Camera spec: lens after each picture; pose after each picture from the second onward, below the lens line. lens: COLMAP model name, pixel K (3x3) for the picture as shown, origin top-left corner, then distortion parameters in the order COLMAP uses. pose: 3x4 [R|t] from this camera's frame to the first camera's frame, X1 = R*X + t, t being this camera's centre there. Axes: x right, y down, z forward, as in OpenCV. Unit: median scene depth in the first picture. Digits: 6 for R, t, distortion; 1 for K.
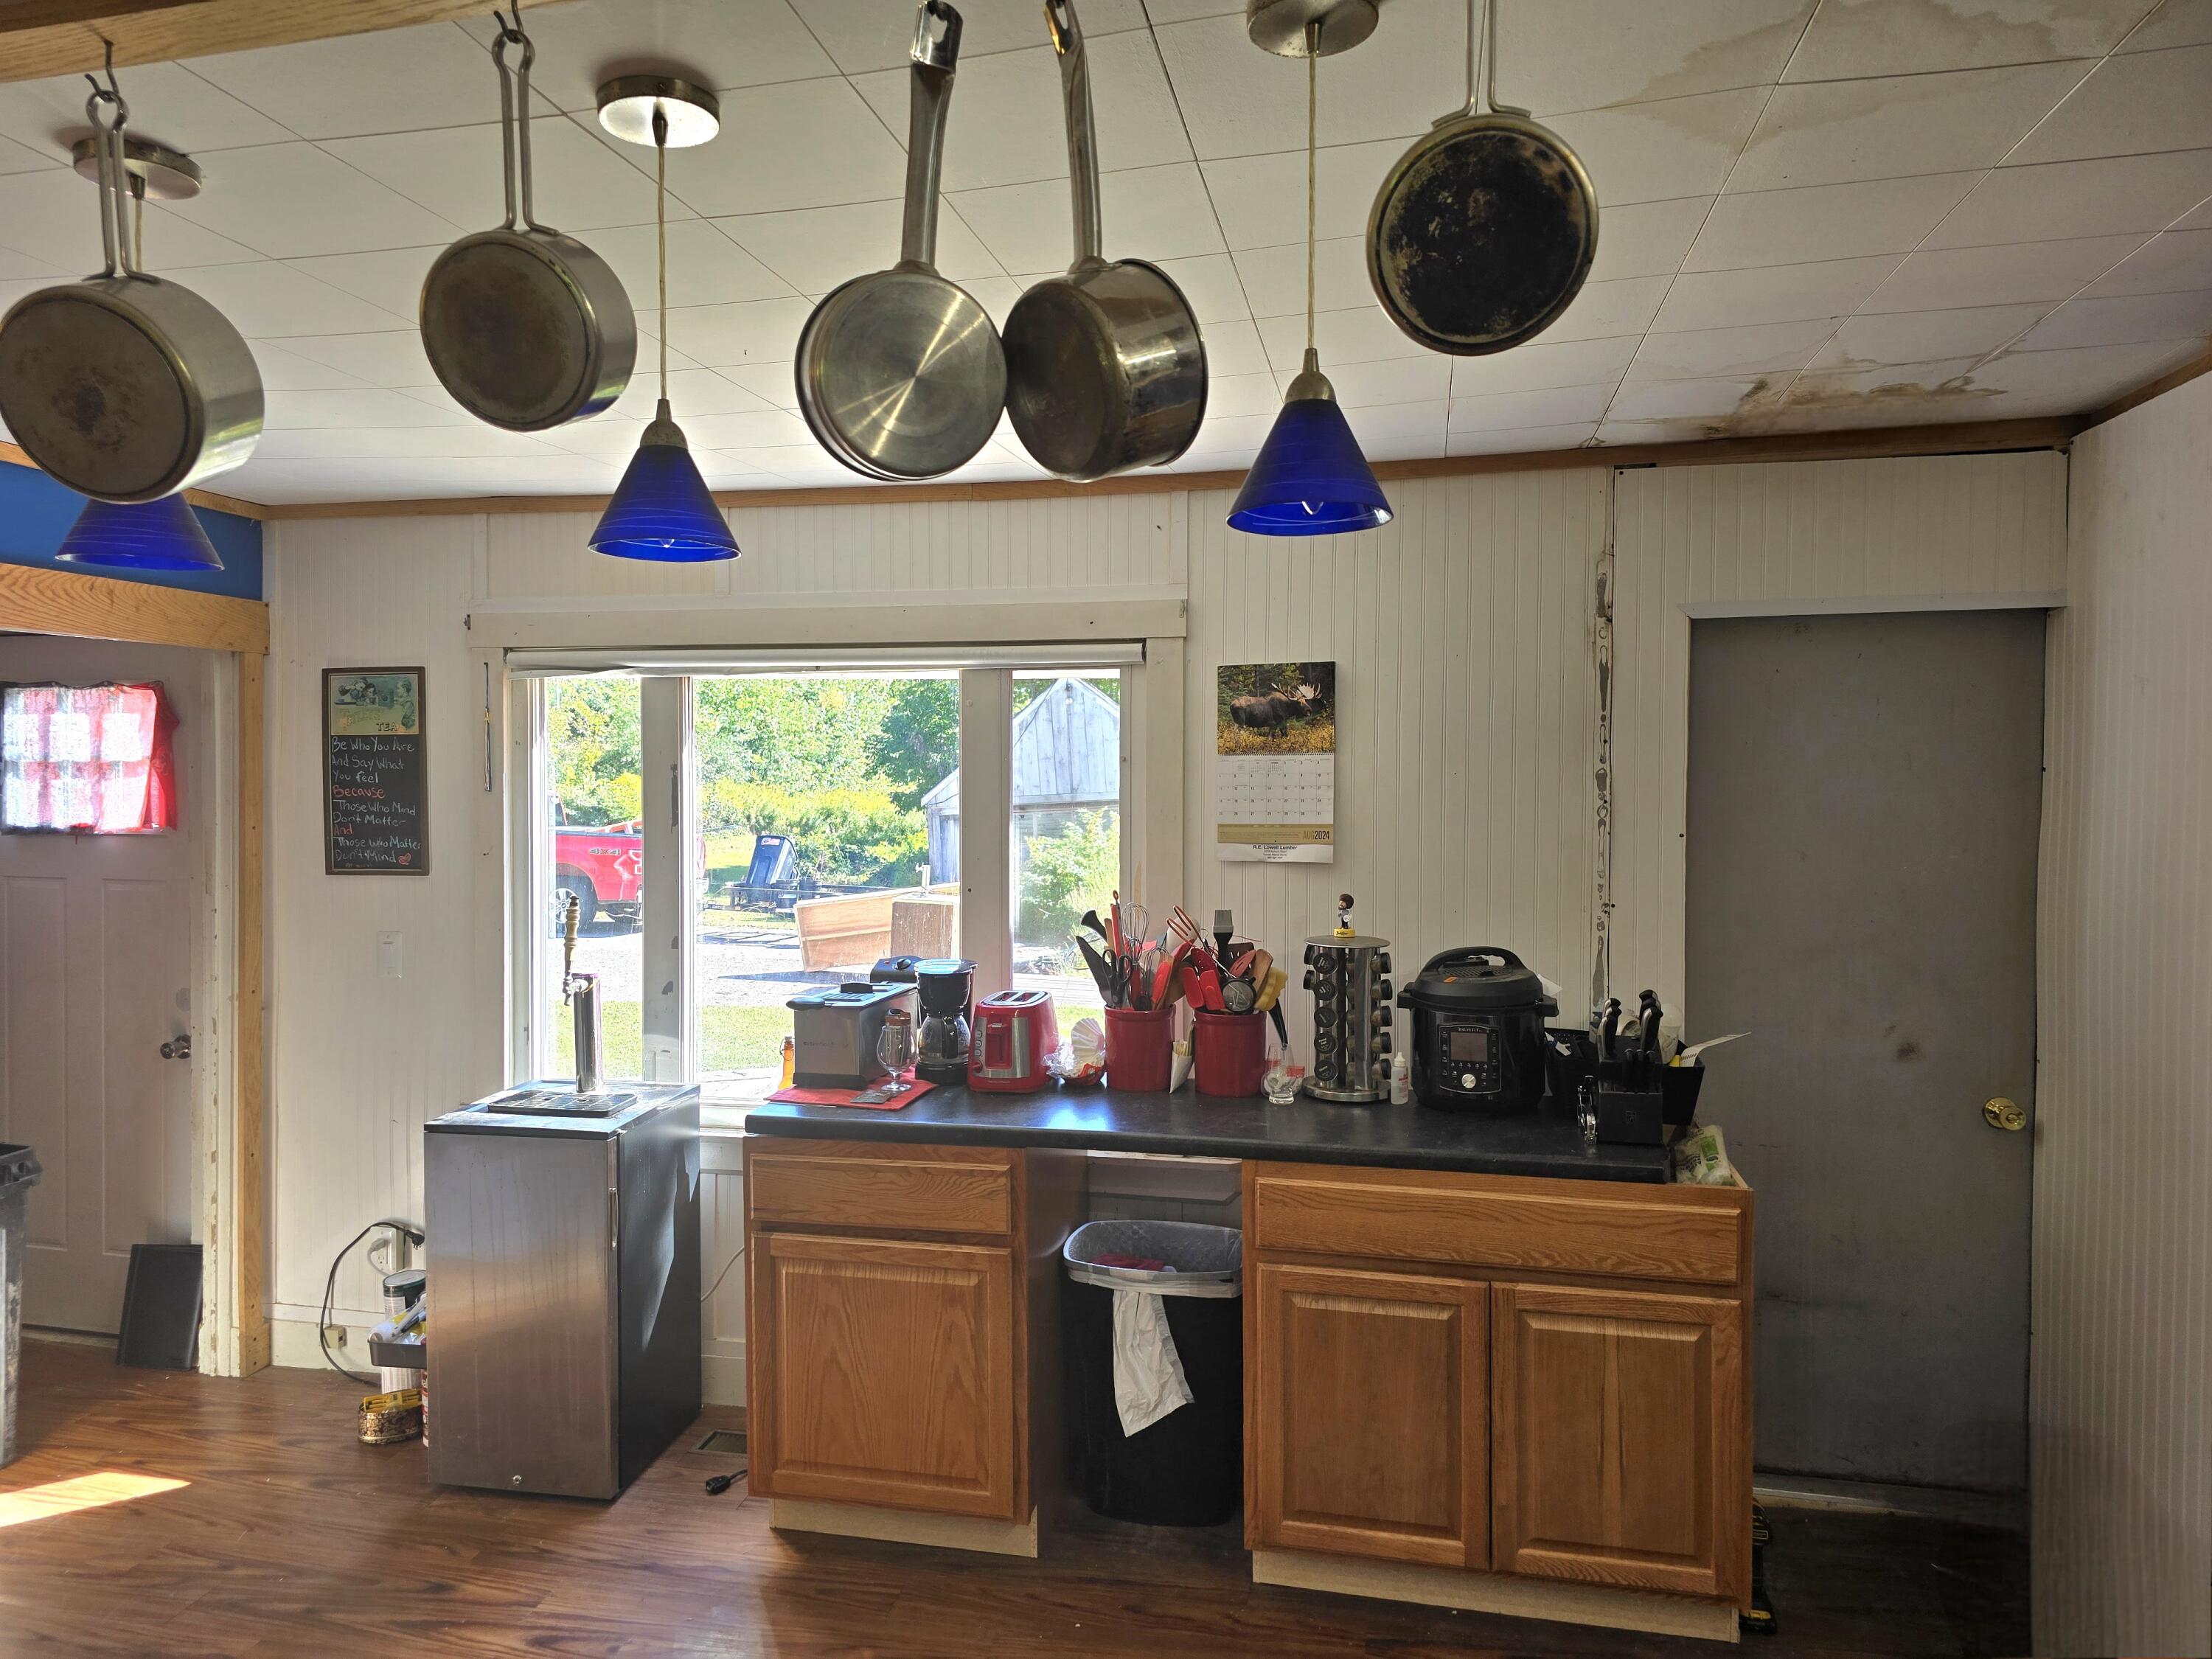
lens RADIAL K [[1475.3, 0, 1098.0], [0, 1475.3, 818.3], [0, 0, 1]] dist [0.053681, -0.050106]
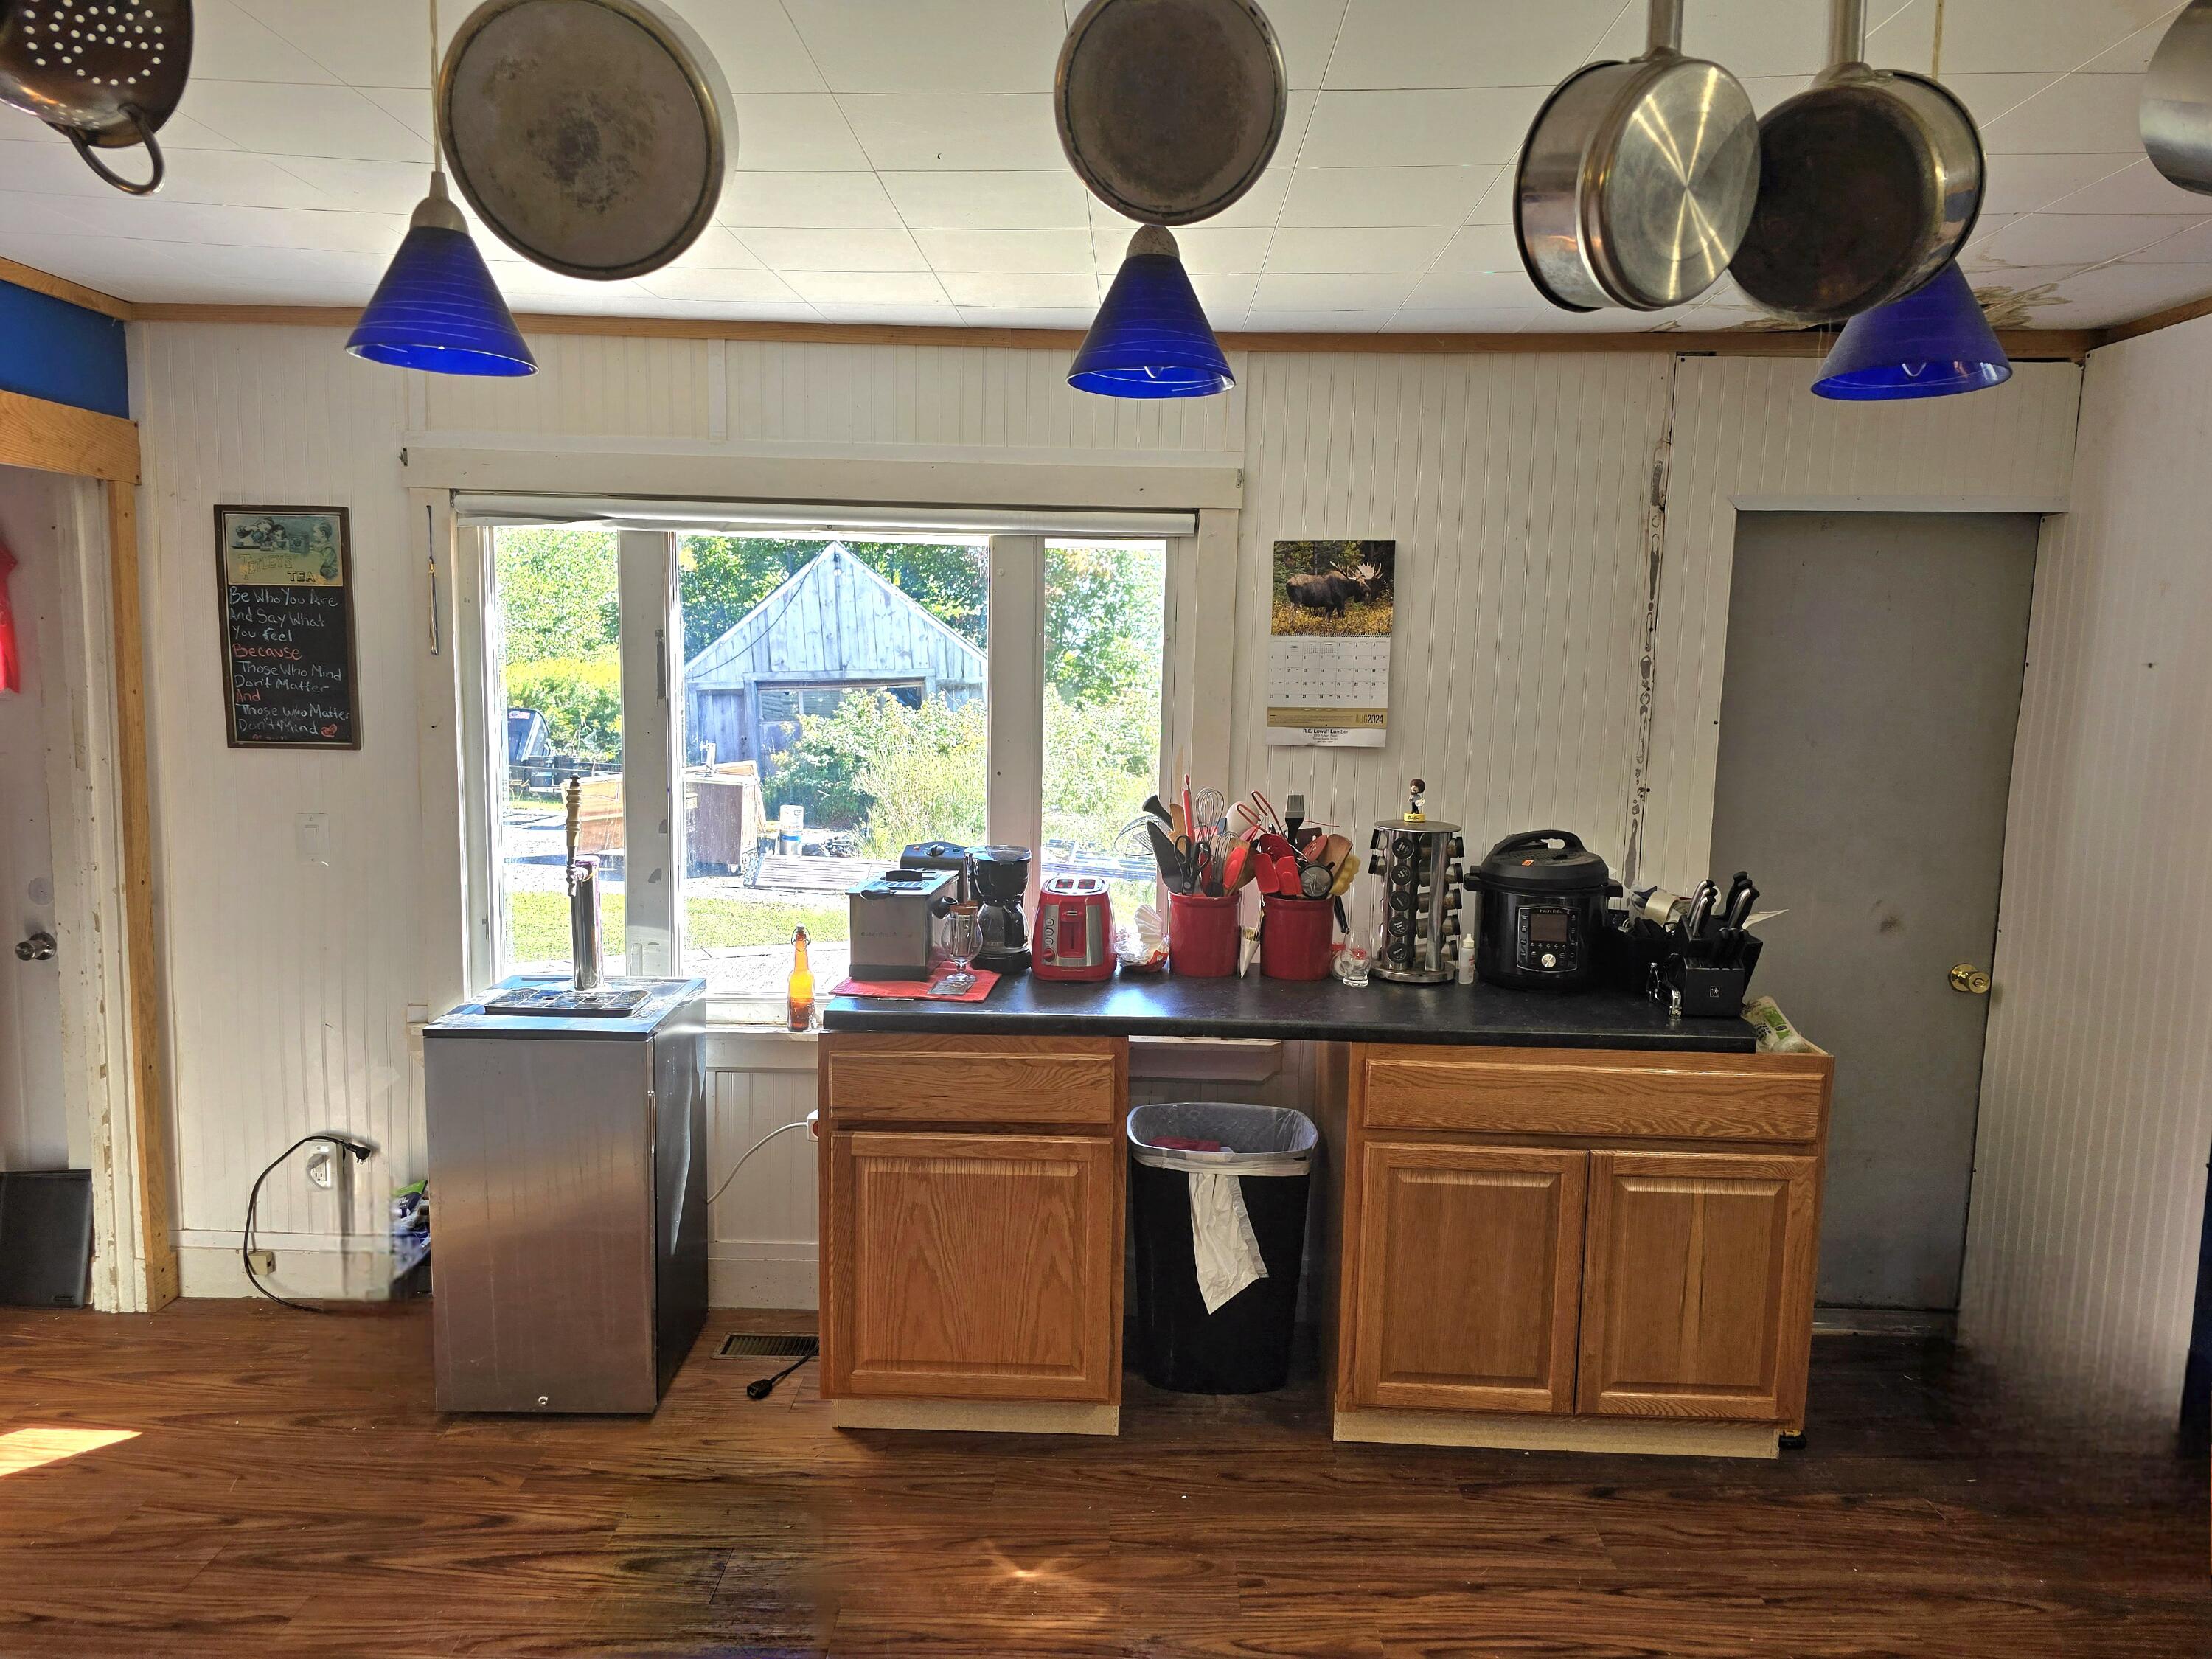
lens RADIAL K [[1467.8, 0, 1101.1], [0, 1467.8, 849.6], [0, 0, 1]] dist [0.060413, -0.059018]
pose [[0.980369, -0.004549, 0.197121, -0.236709], [-0.015616, 0.994802, 0.100621, 0.002373], [-0.196554, -0.101724, 0.975202, 0.065277]]
